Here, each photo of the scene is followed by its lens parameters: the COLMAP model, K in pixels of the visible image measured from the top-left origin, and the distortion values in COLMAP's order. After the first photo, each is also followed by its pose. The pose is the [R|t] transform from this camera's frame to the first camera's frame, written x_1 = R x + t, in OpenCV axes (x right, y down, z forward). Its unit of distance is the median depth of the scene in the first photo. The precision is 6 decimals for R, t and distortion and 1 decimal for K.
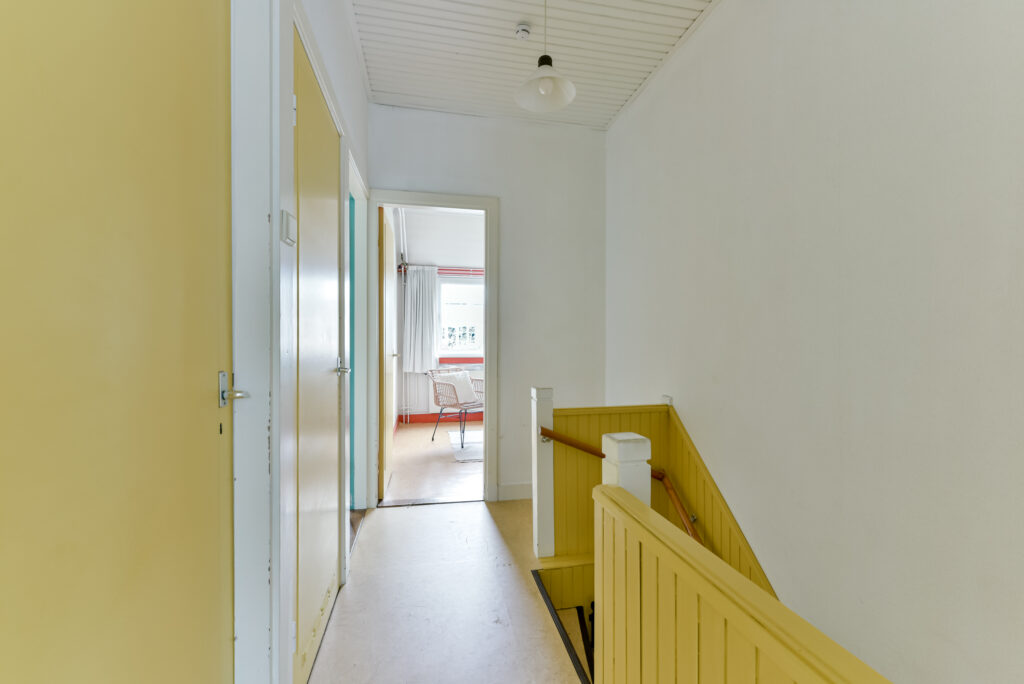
lens RADIAL K [[419.7, 0, 512.0], [0, 419.7, 342.0], [0, 0, 1]] dist [-0.000647, -0.000030]
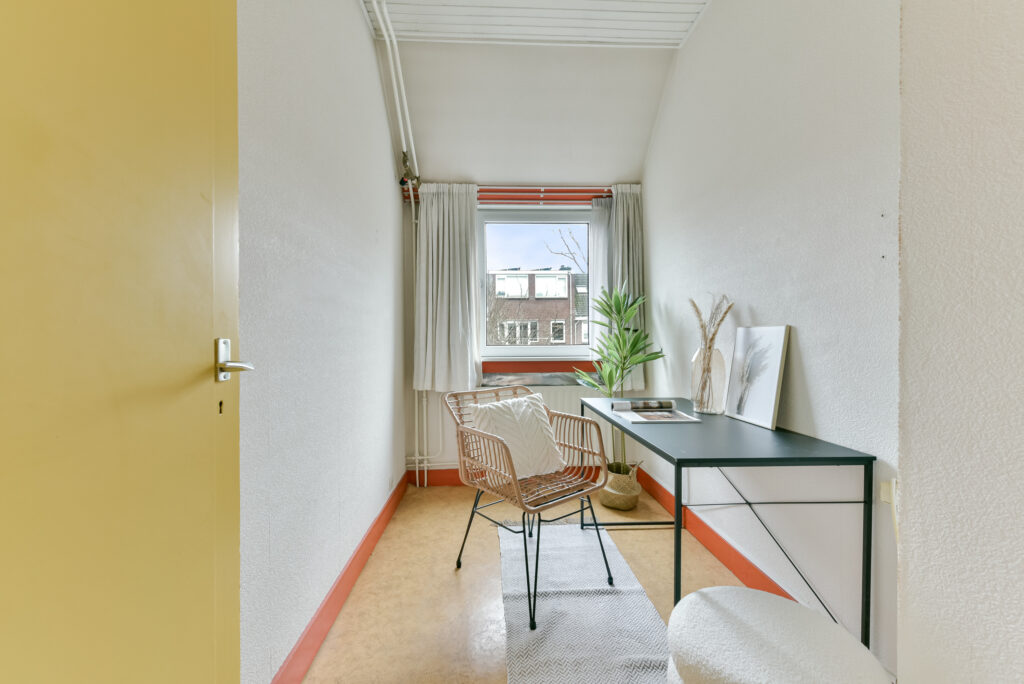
lens RADIAL K [[398.8, 0, 512.0], [0, 398.8, 342.0], [0, 0, 1]] dist [0.000517, -0.000226]
pose [[0.989612, -0.006023, -0.143641, -0.067556], [0.006269, 0.999980, 0.001259, 0.012102], [0.143630, -0.002146, 0.989629, 0.527883]]
